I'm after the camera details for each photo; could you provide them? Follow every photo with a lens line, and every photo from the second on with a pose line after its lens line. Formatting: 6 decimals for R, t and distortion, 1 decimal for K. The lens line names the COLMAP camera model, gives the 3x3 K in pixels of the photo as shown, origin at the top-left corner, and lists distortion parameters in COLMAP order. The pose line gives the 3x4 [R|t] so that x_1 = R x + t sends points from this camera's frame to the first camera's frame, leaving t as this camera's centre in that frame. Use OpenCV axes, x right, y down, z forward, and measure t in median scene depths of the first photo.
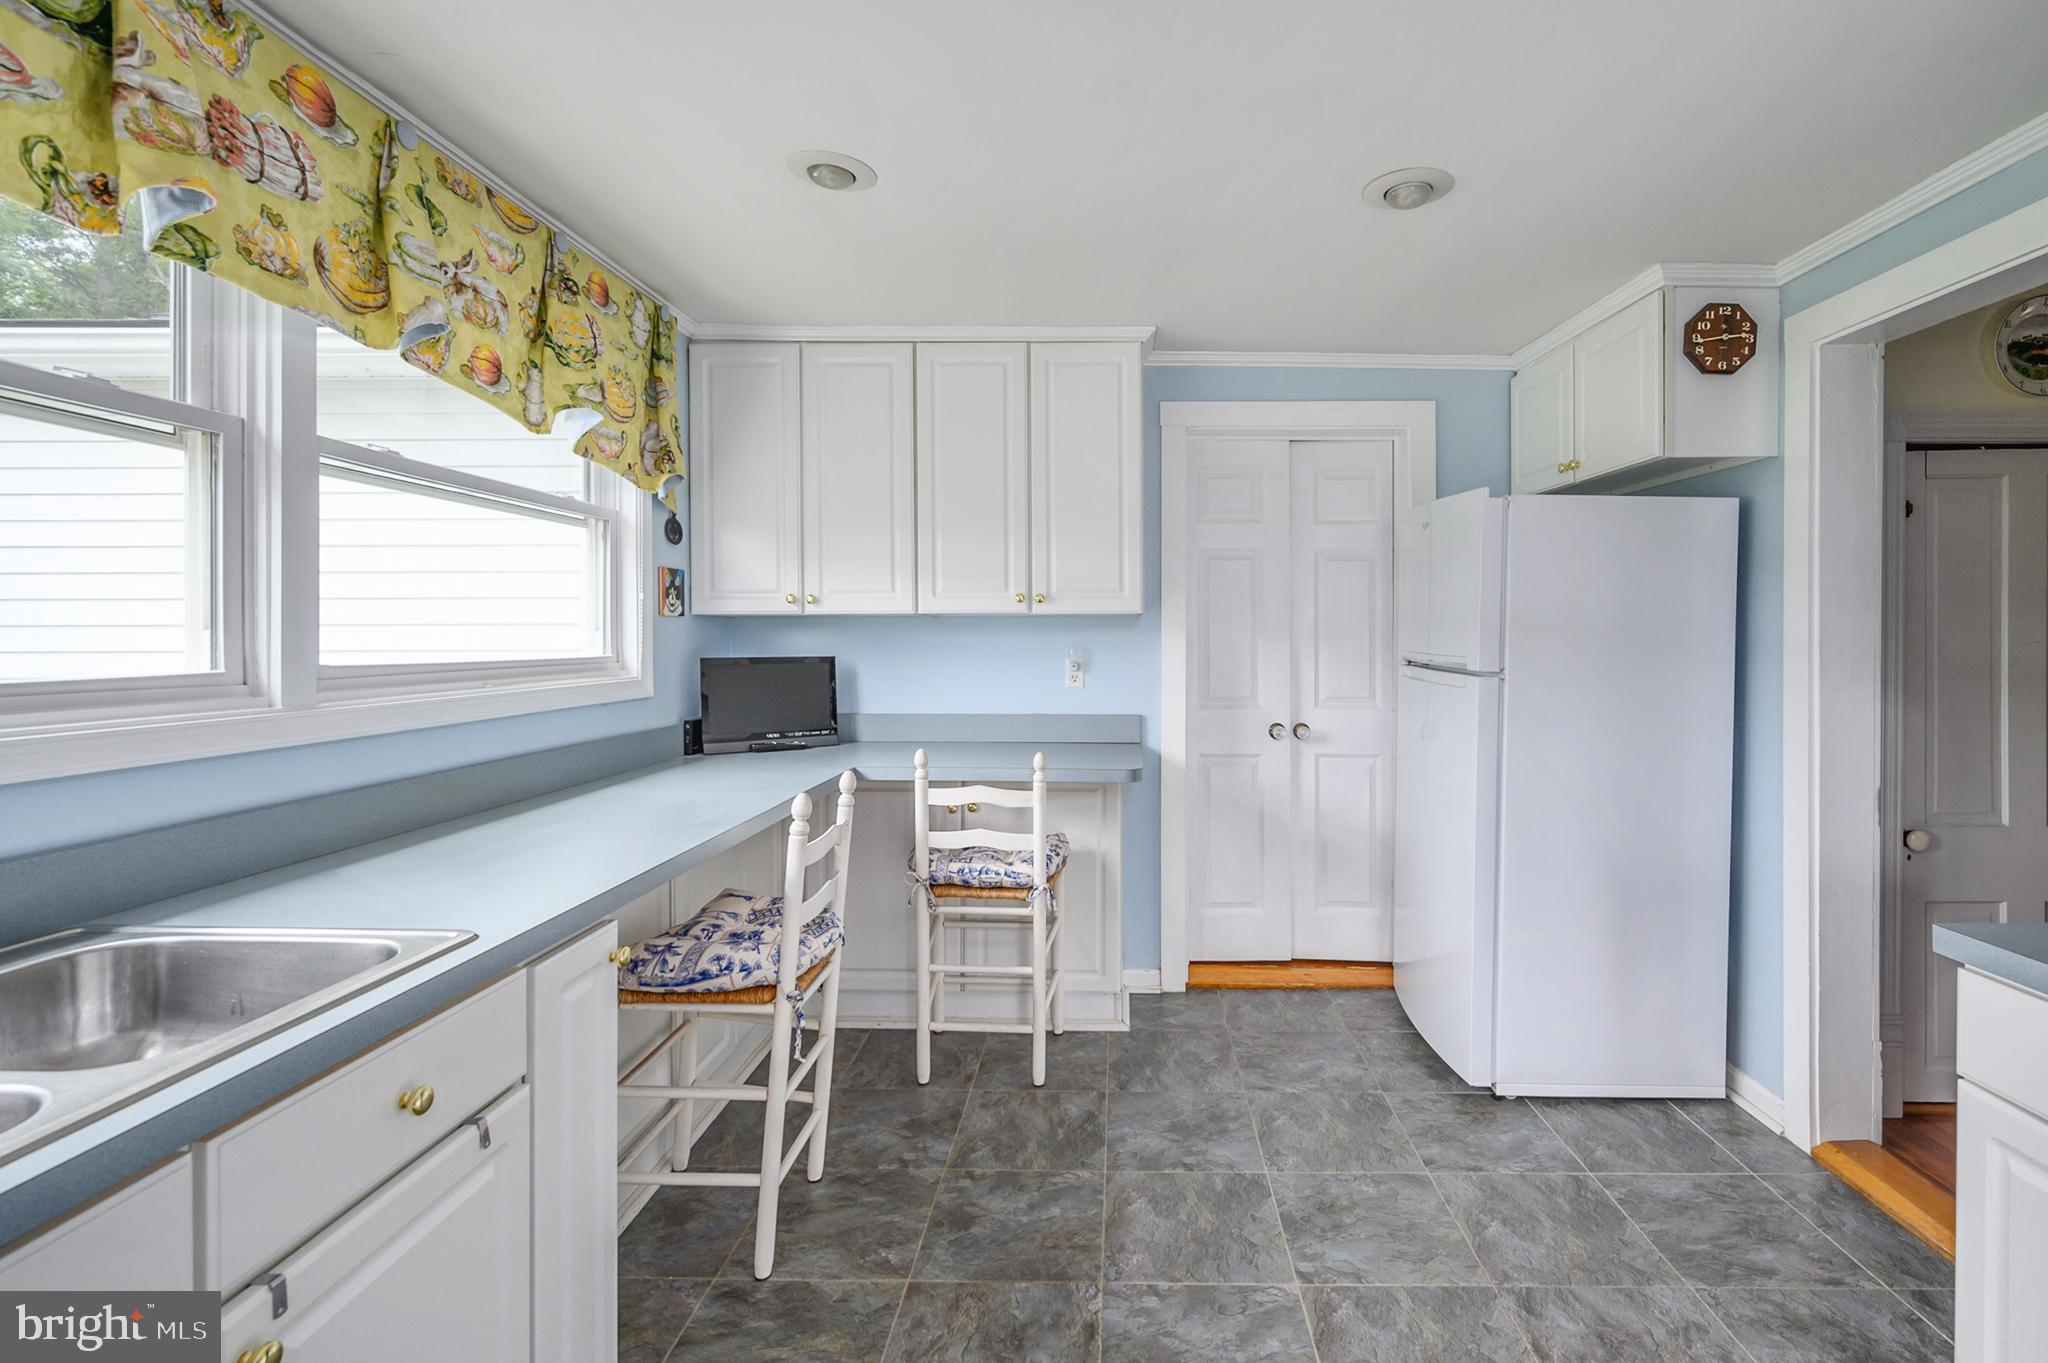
lens RADIAL K [[929.0, 0, 1114.4], [0, 929.0, 635.8], [0, 0, 1]] dist [-0.003147, 0.000998]
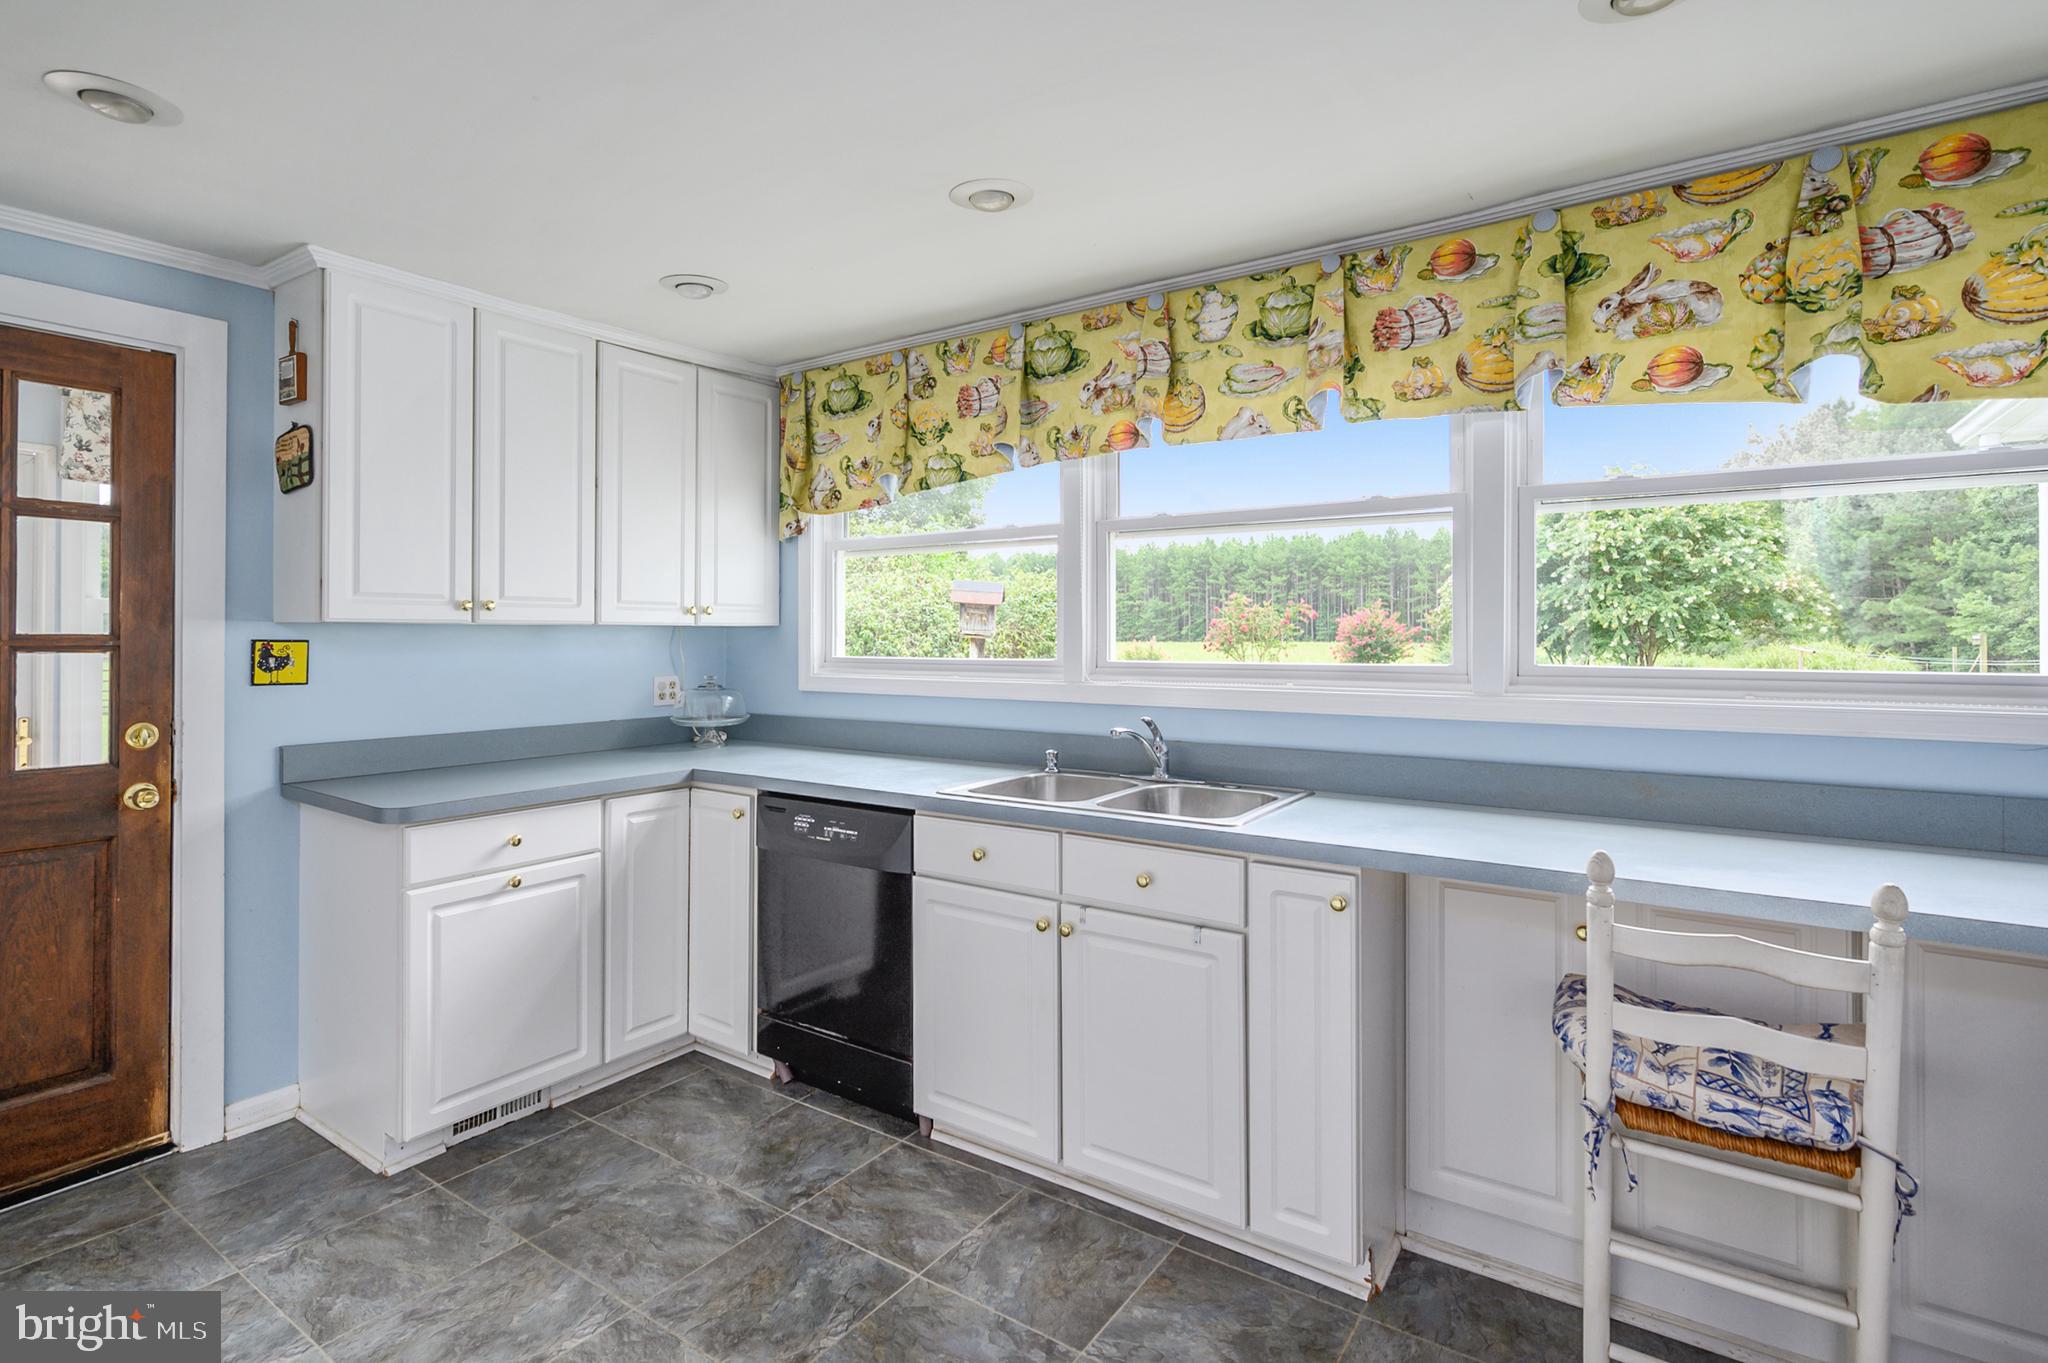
lens RADIAL K [[980.8, 0, 1025.0], [0, 980.8, 632.9], [0, 0, 1]] dist [-0.001152, 0.001225]
pose [[-0.558279, -0.005323, -0.829636, 0.507860], [-0.002706, 0.999986, -0.004595, -0.003003], [0.829649, -0.000320, -0.558285, 0.900008]]
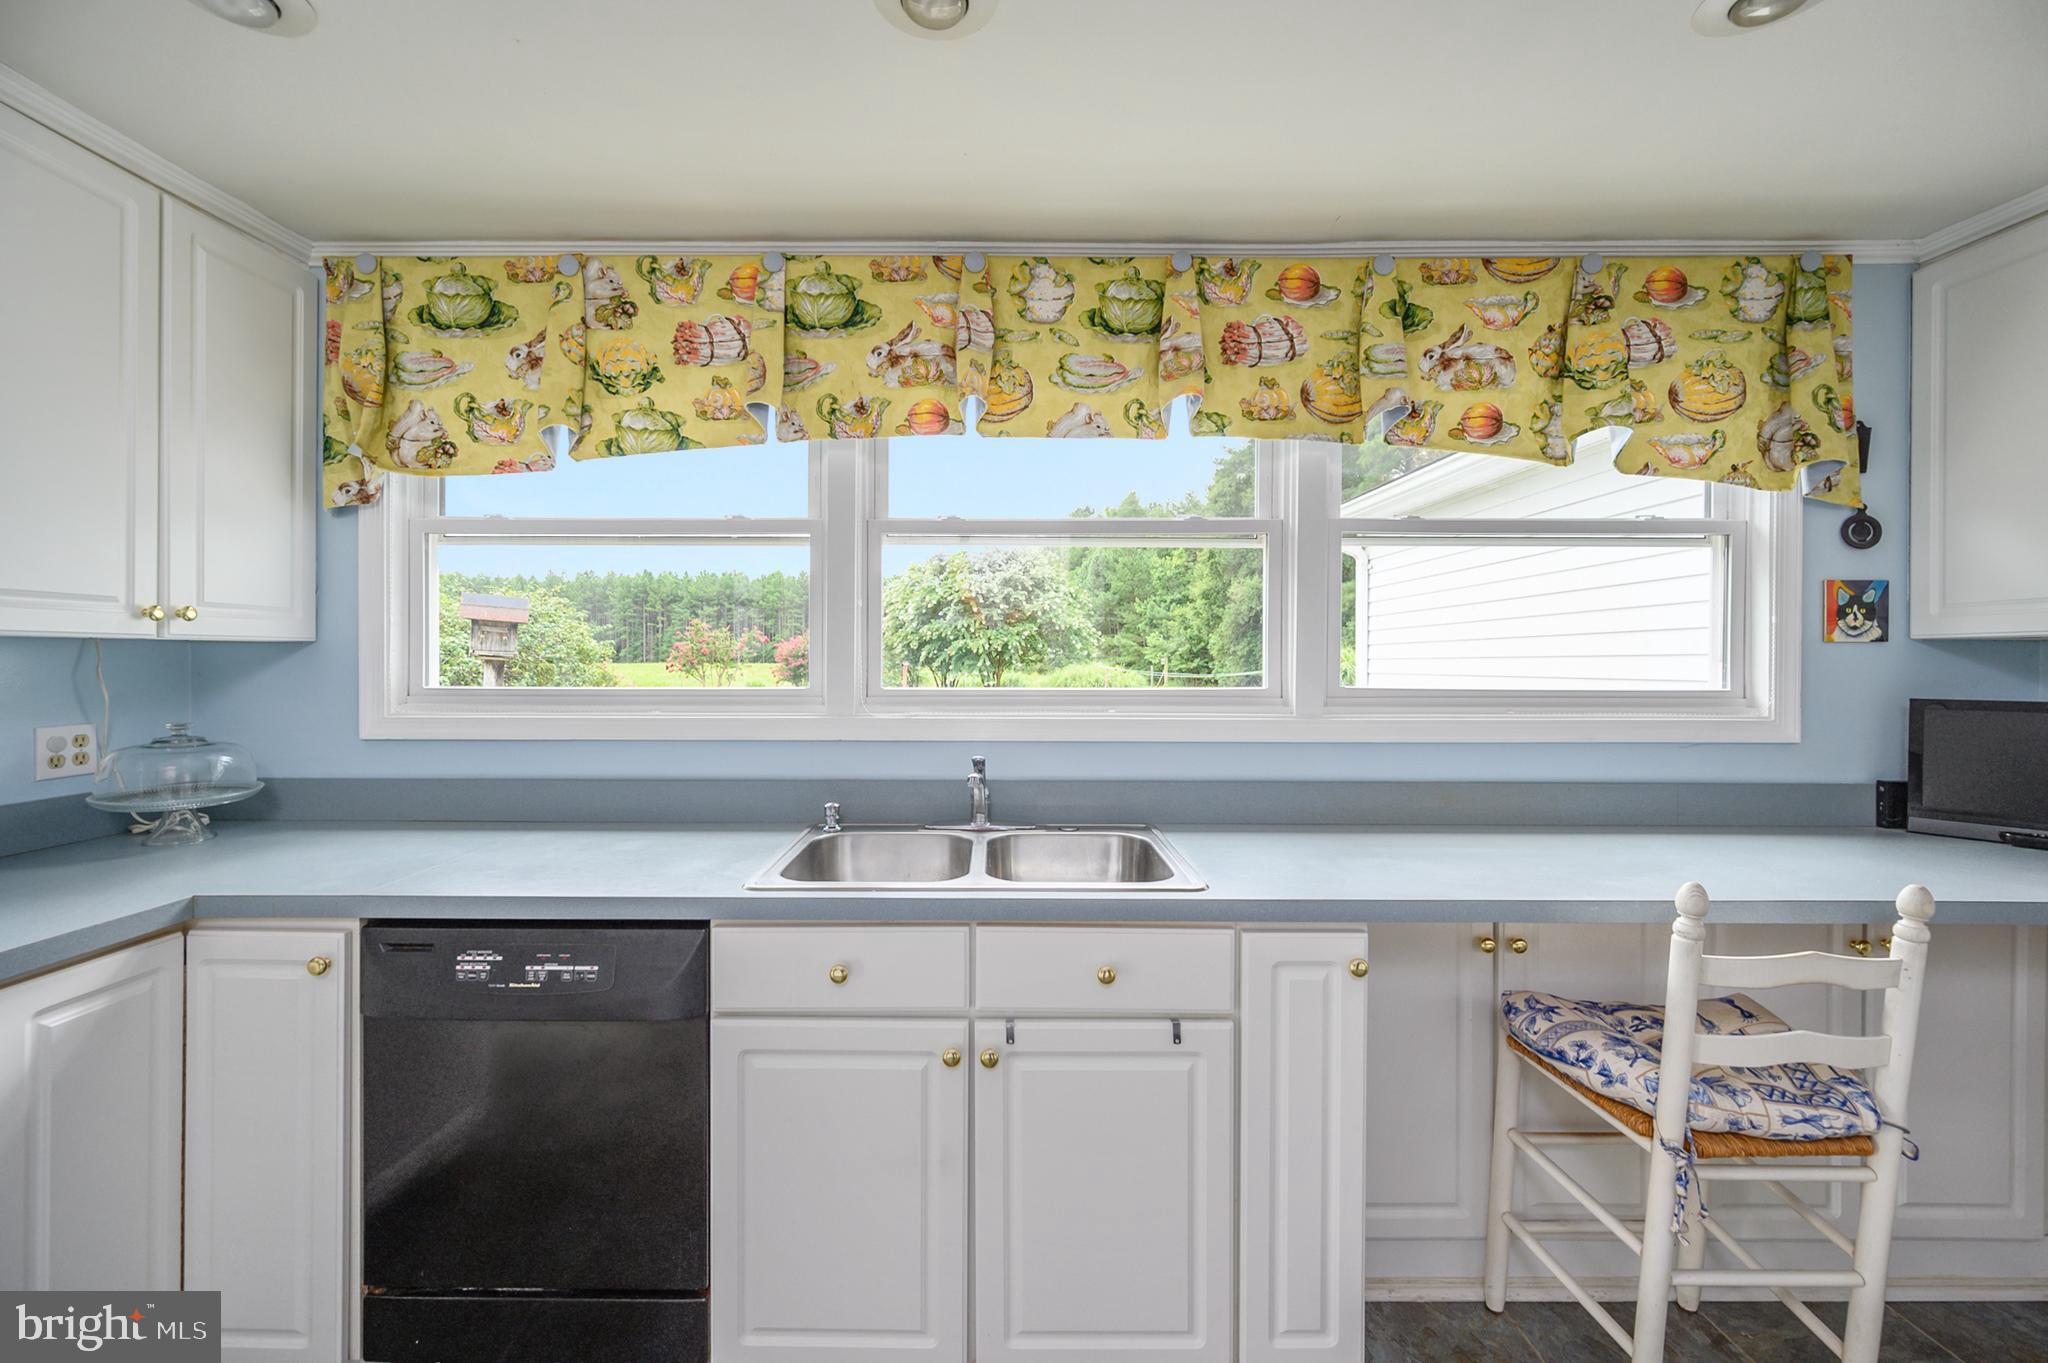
lens RADIAL K [[822.1, 0, 1007.0], [0, 822.1, 664.2], [0, 0, 1]] dist [-0.000397, -0.000124]
pose [[0.001136, 0.003633, -0.999993, 0.270095], [-0.004259, 0.999984, 0.003628, -0.003046], [0.999990, 0.004255, 0.001151, 0.387467]]
